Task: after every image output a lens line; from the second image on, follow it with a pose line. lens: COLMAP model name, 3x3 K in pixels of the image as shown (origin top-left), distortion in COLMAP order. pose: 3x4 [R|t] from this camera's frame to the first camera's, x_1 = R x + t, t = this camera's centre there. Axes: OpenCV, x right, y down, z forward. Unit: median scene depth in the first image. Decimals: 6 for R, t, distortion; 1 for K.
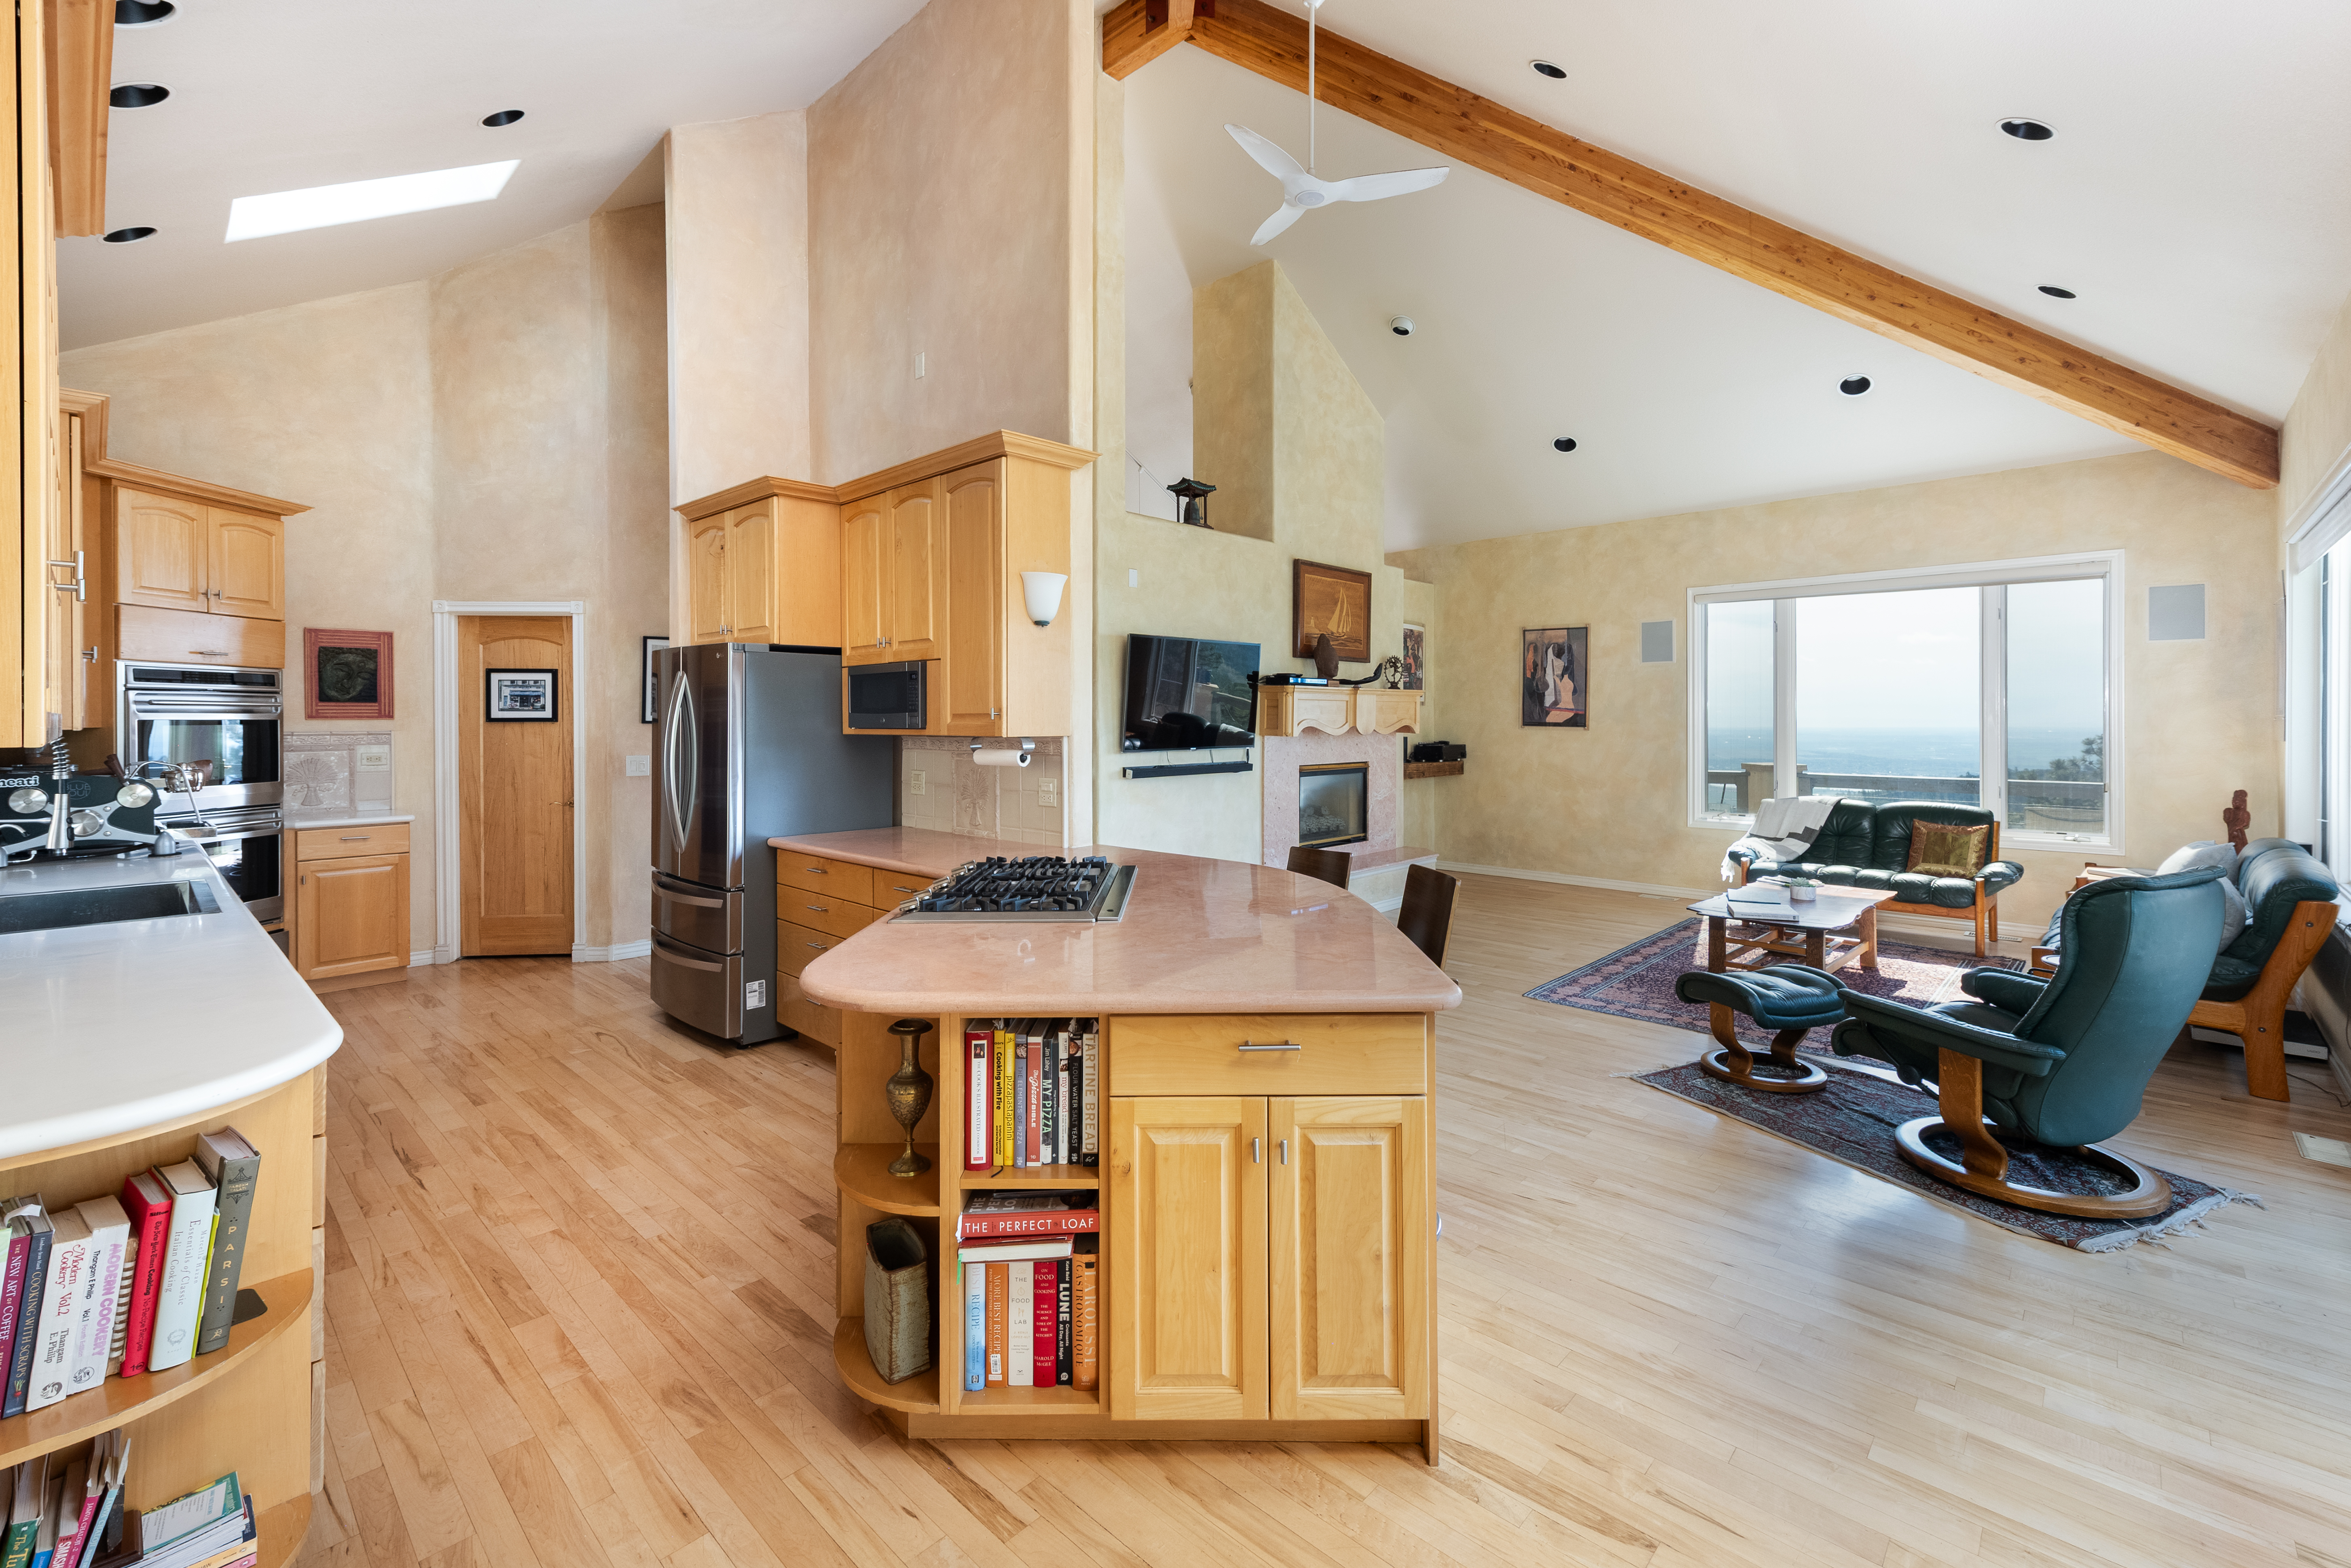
lens RADIAL K [[998.8, 0, 1193.7], [0, 998.8, 723.5], [0, 0, 1]] dist [0.012580, 0.000043]
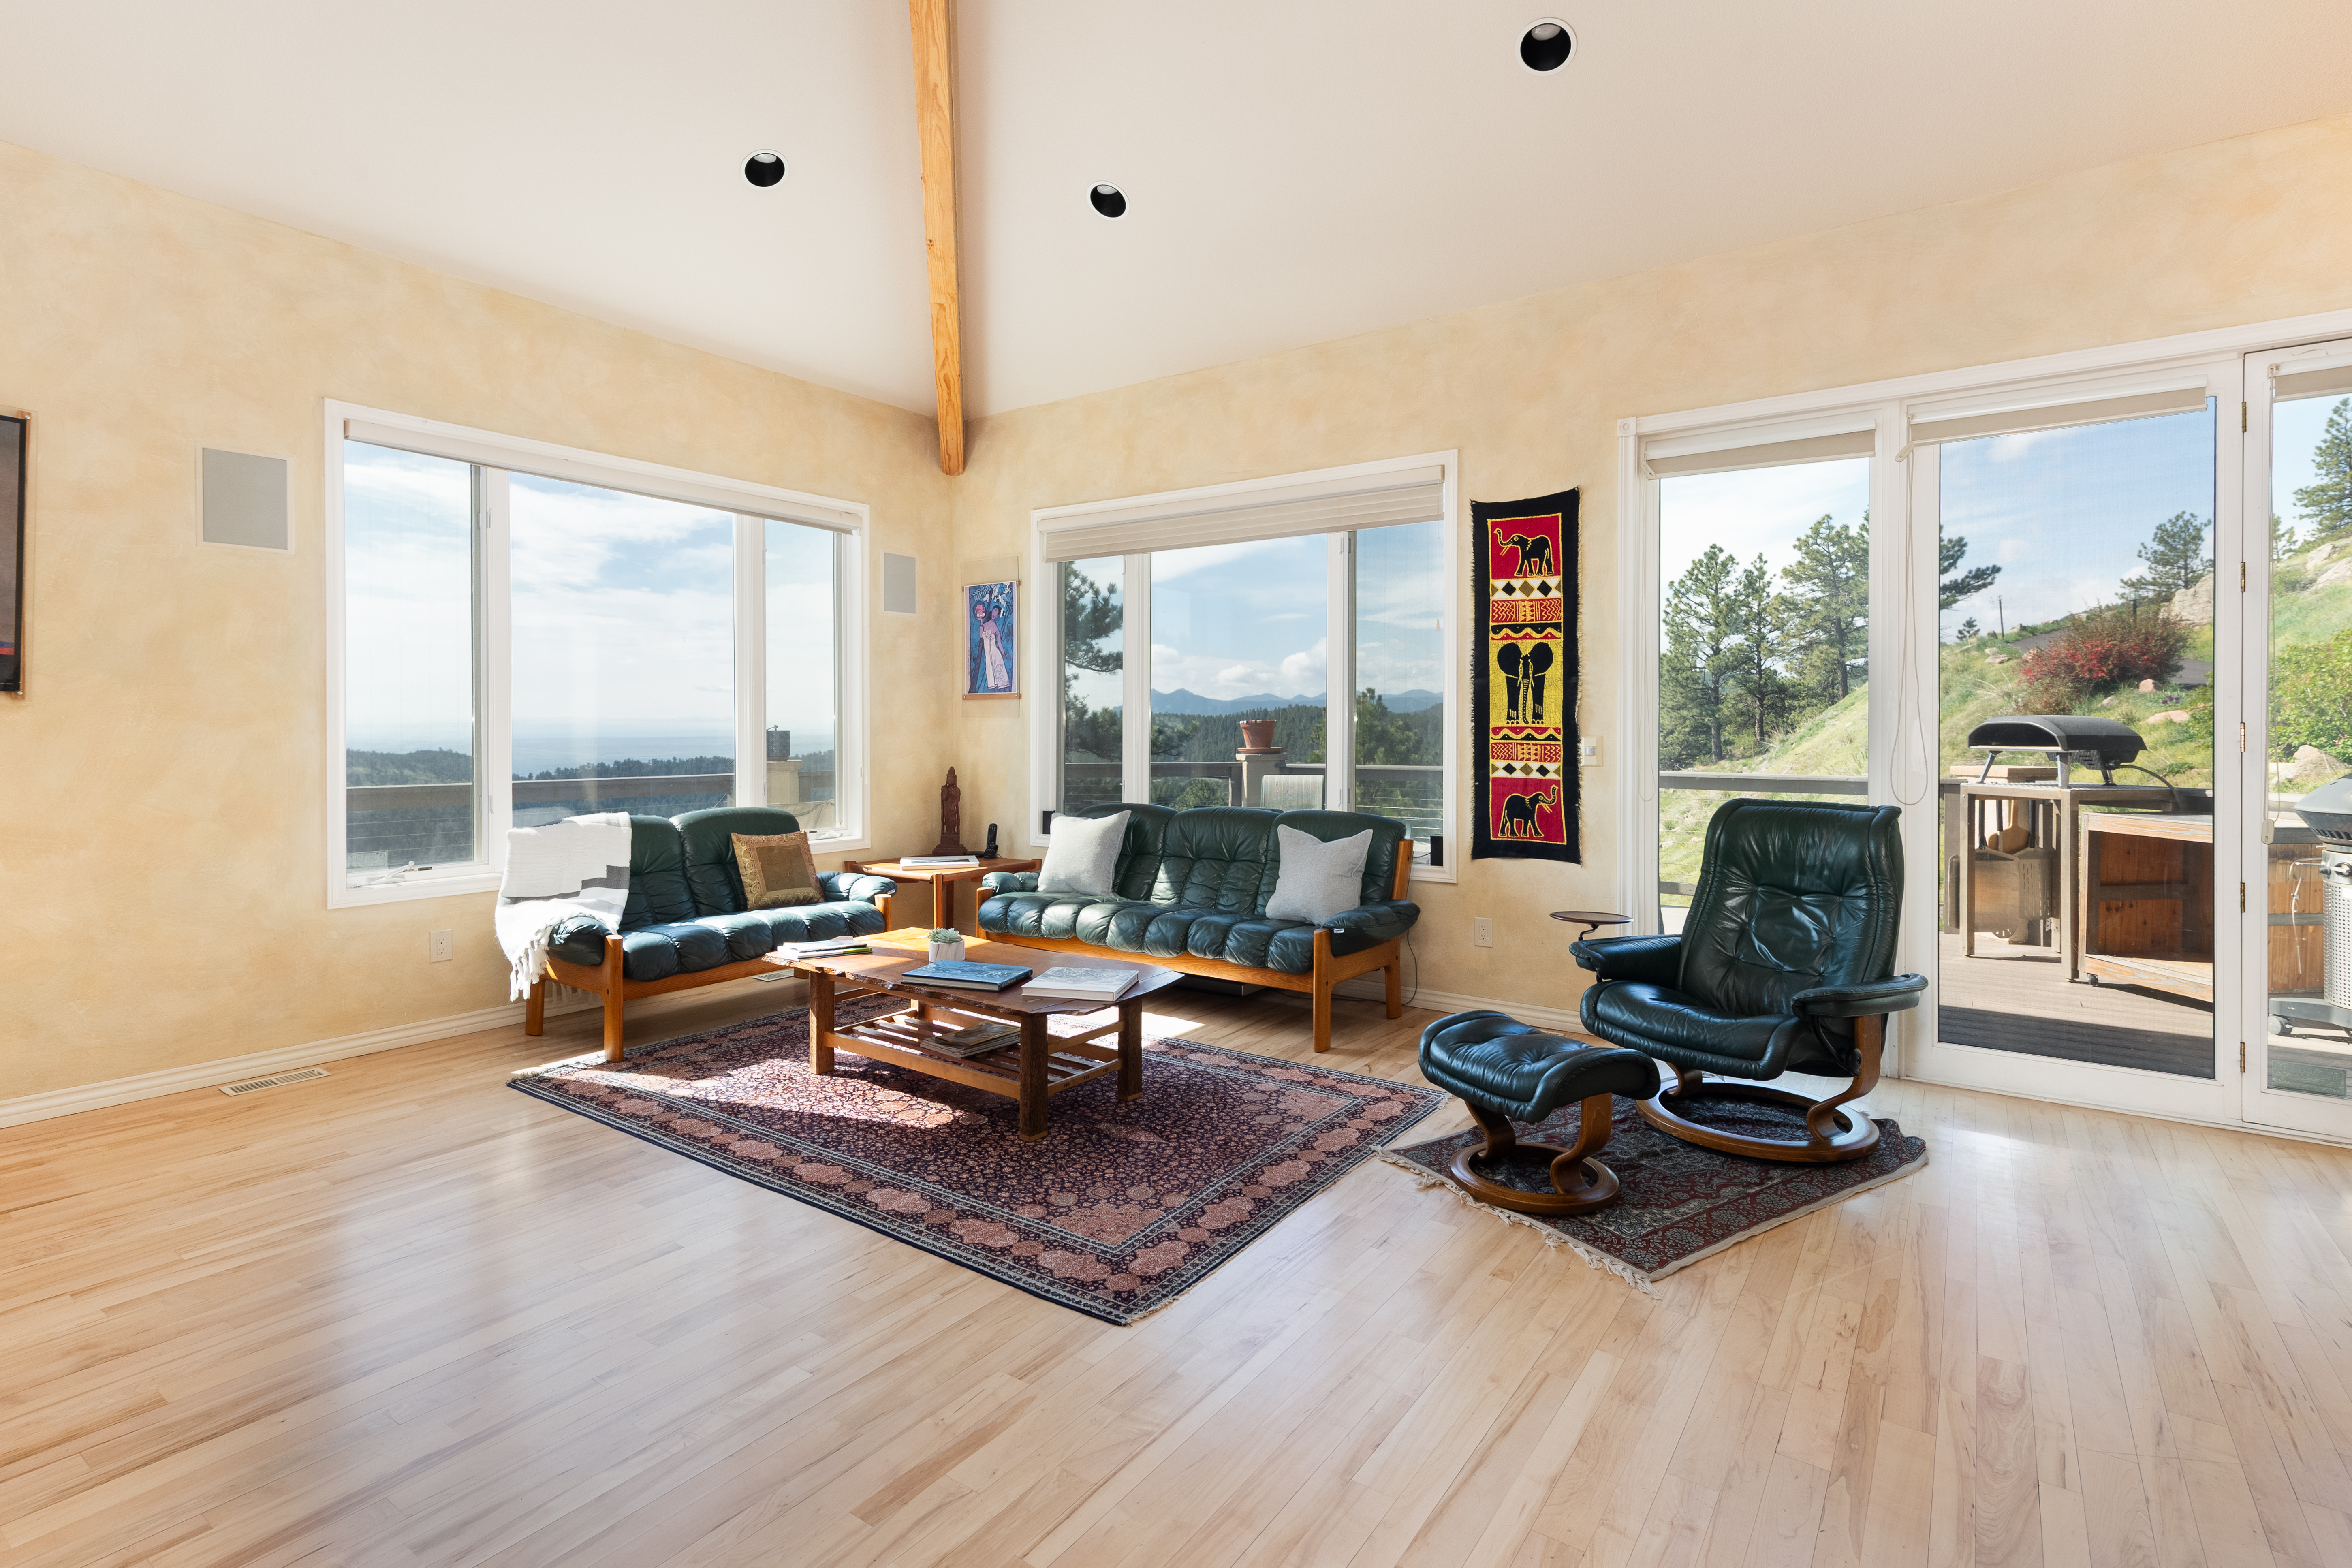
lens RADIAL K [[1109.0, 0, 1182.4], [0, 1109.0, 735.8], [0, 0, 1]] dist [-0.003219, -0.000542]
pose [[-0.130985, -0.005583, 0.991369, -0.093158], [0.005470, 0.999965, 0.006354, 0.027382], [-0.991369, 0.006255, -0.130950, 0.879685]]
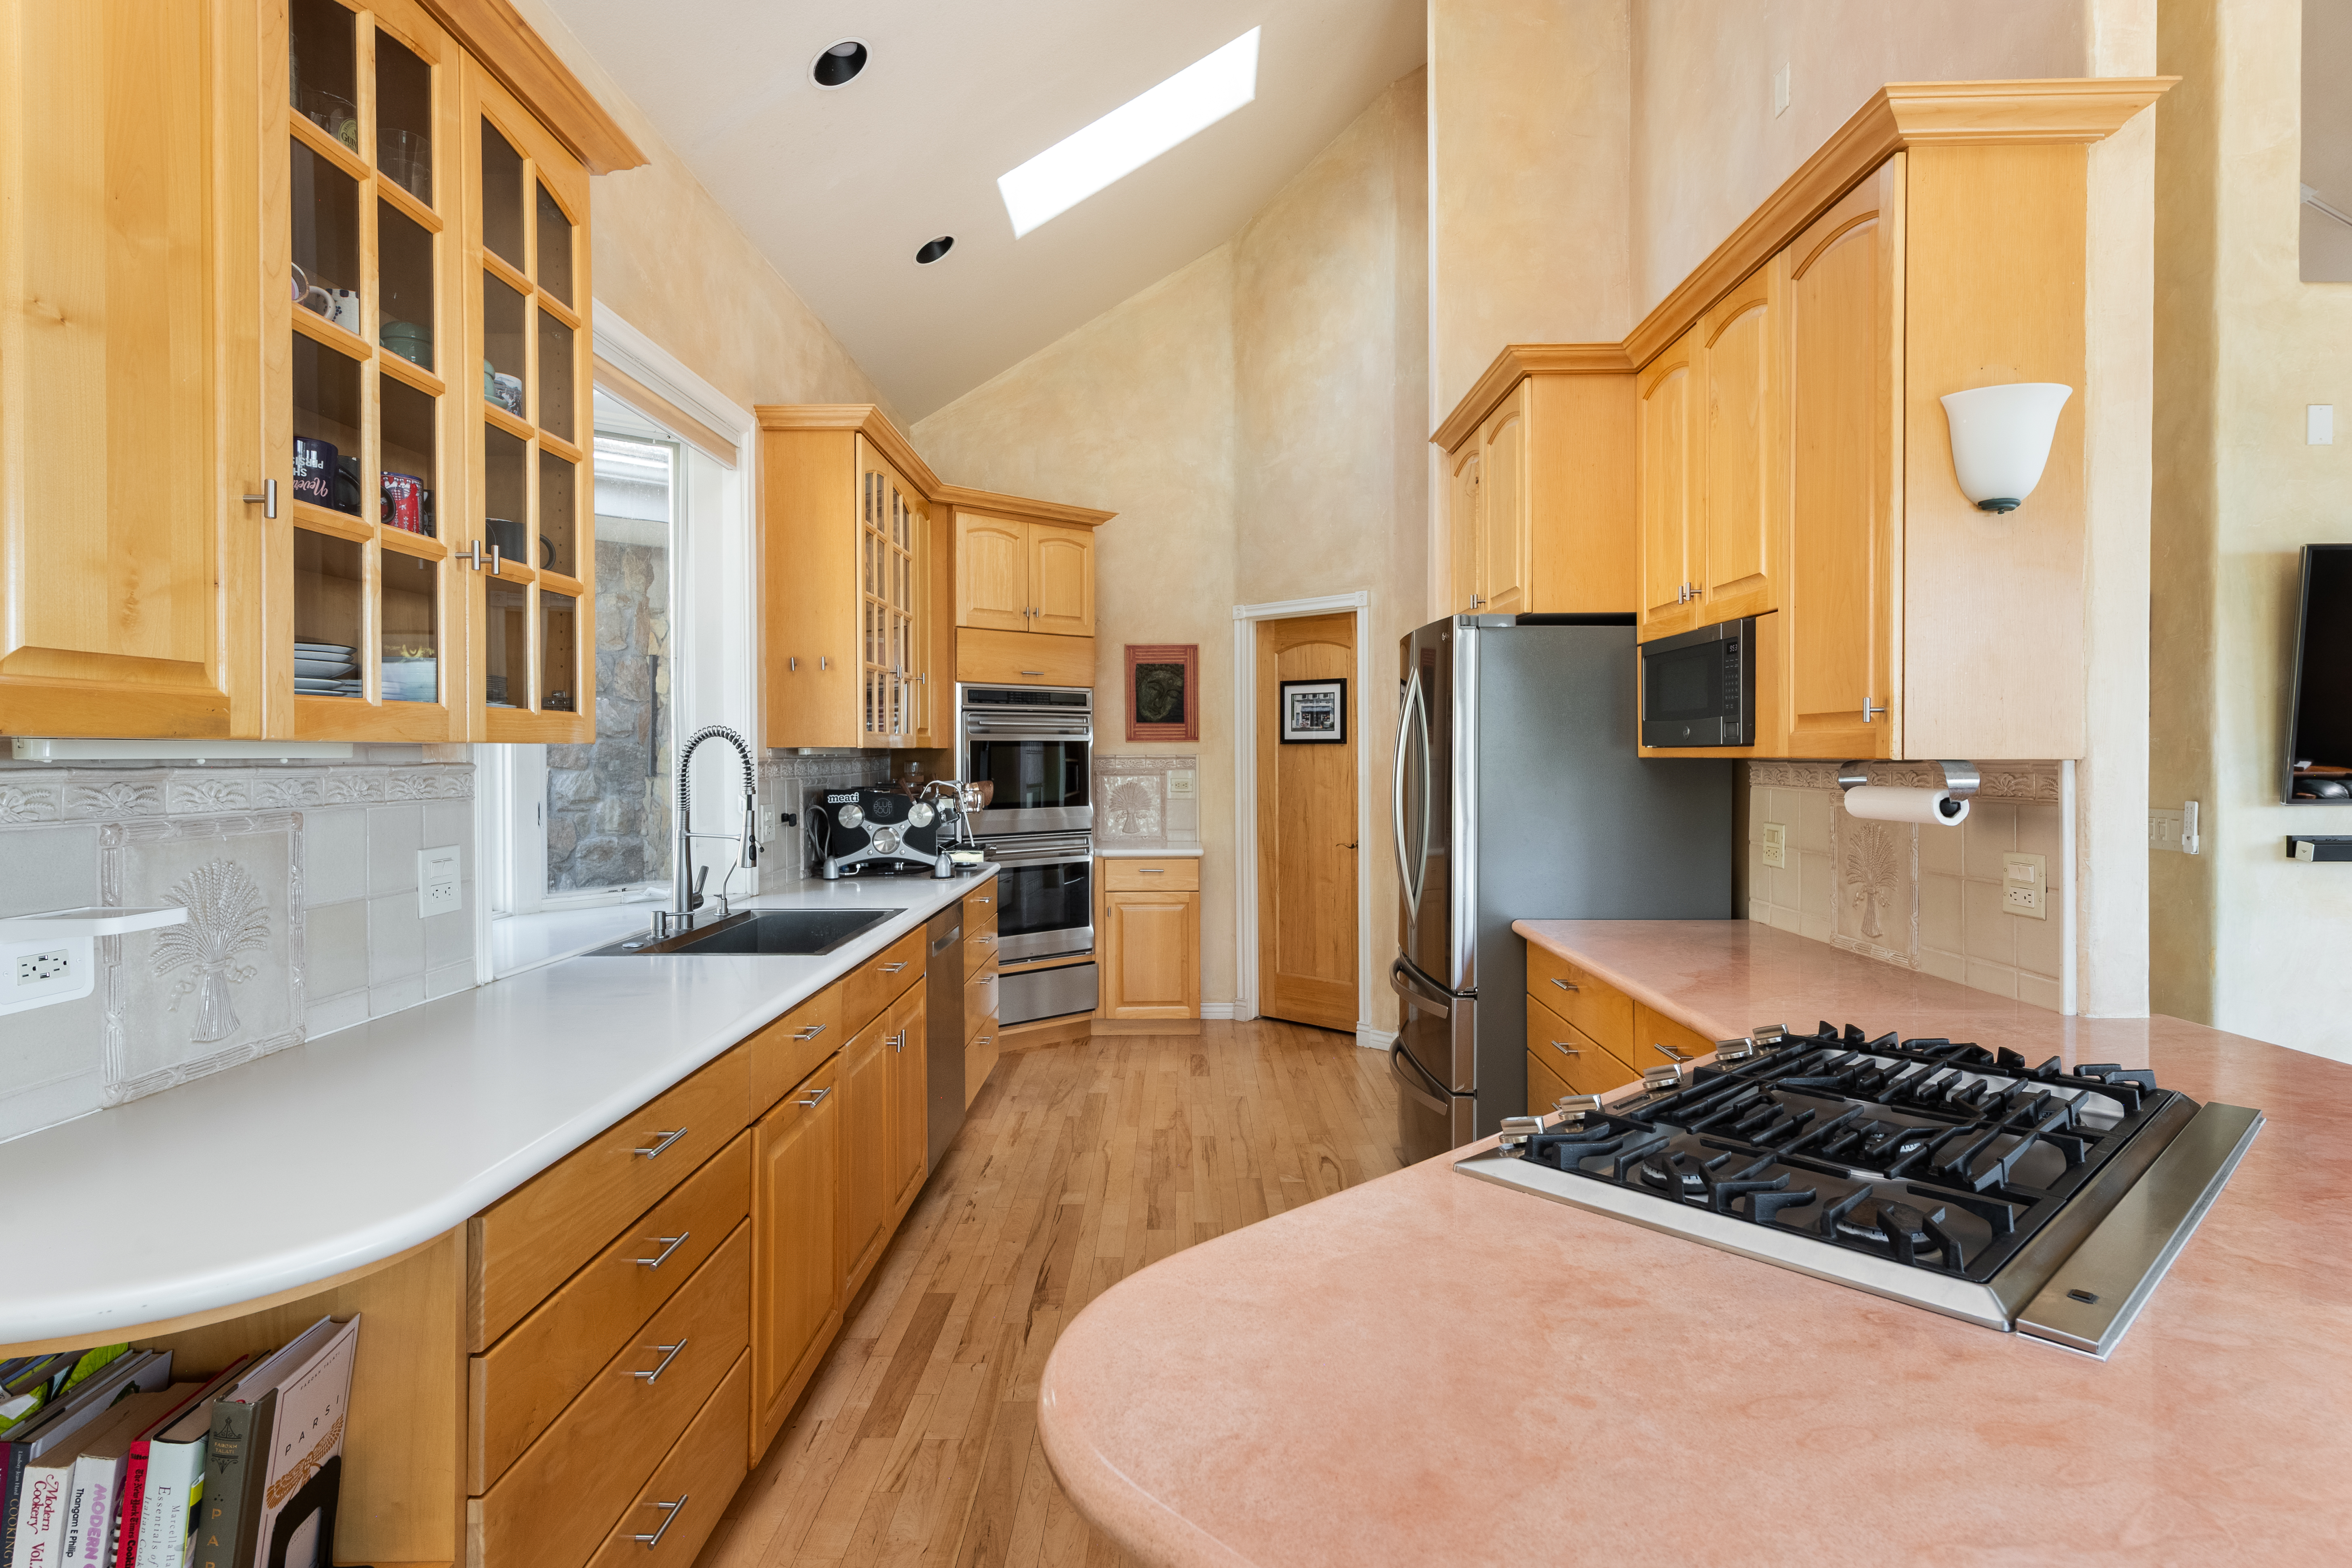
lens RADIAL K [[1236.8, 0, 1178.8], [0, 1236.8, 761.5], [0, 0, 1]] dist [0.010064, -0.001659]
pose [[0.679316, 0.005804, -0.733823, 0.004349], [-0.002323, 0.999981, 0.005759, 0.007267], [0.733842, -0.002207, 0.679317, 0.226714]]
